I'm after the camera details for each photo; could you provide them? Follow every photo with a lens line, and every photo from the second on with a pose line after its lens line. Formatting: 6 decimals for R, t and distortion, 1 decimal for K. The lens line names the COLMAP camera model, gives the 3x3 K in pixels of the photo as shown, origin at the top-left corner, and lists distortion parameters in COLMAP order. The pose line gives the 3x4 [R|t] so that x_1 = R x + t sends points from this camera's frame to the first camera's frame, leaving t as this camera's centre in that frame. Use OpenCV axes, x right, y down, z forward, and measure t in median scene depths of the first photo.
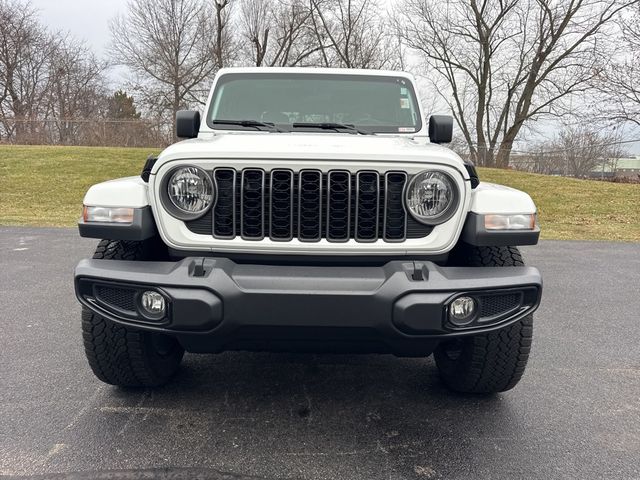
lens RADIAL K [[457.4, 0, 319.0], [0, 457.4, 231.0], [0, 0, 1]] dist [0.029887, -0.006473]
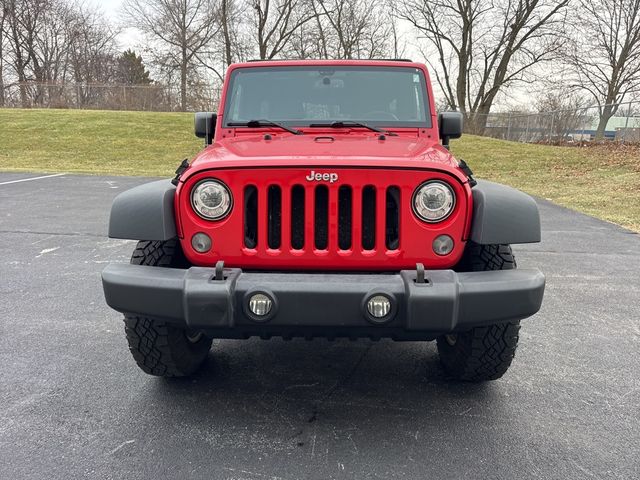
lens RADIAL K [[457.7, 0, 320.0], [0, 457.7, 240.0], [0, 0, 1]] dist [0.002816, 0.001397]
pose [[0.999903, 0.006360, -0.012428, 0.024372], [-0.004954, 0.993913, 0.110055, 0.008028], [0.013053, -0.109983, 0.993848, -0.121559]]
